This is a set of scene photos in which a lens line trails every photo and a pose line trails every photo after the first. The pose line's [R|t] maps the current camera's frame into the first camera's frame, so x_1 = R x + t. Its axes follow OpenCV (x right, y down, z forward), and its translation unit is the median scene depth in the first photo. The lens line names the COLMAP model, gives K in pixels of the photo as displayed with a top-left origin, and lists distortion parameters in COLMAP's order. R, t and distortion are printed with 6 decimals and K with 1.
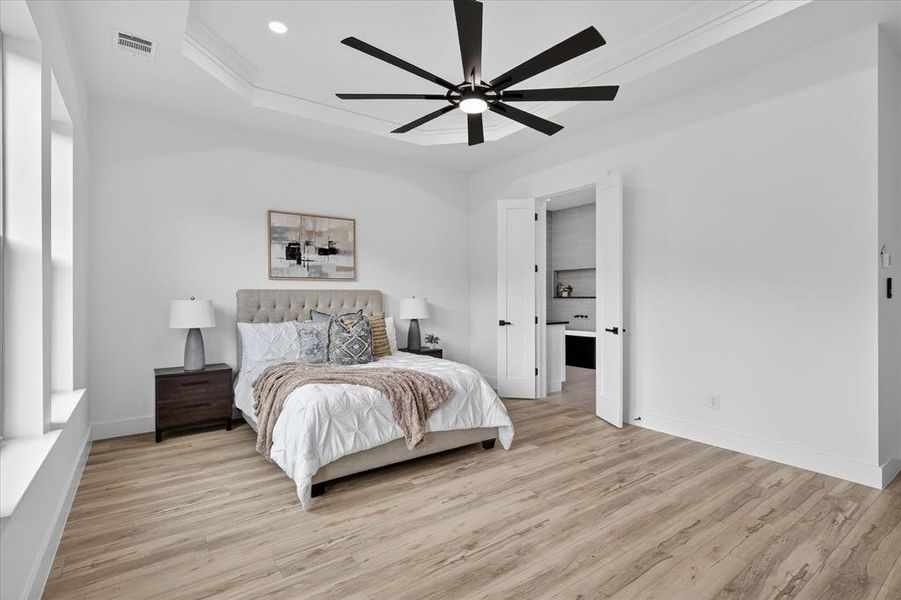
lens RADIAL K [[423.5, 0, 458.8], [0, 423.5, 295.9], [0, 0, 1]] dist [-0.001054, -0.000047]
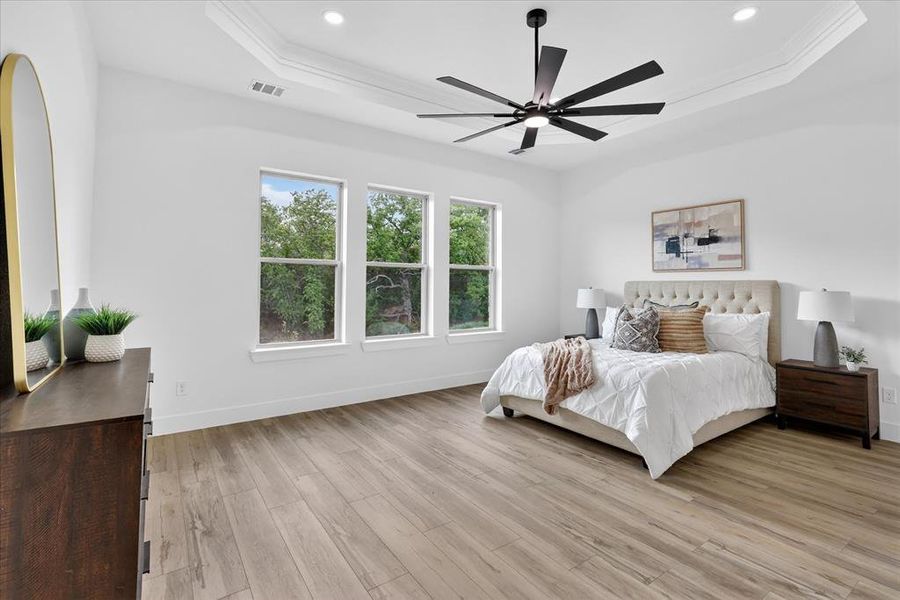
lens RADIAL K [[423.0, 0, 458.3], [0, 423.0, 295.9], [0, 0, 1]] dist [-0.001054, -0.000047]
pose [[-0.000619, 0.027700, -0.999616, 0.814342], [-0.006173, 0.999597, 0.027703, -0.004875], [0.999981, 0.006188, -0.000448, 0.557966]]
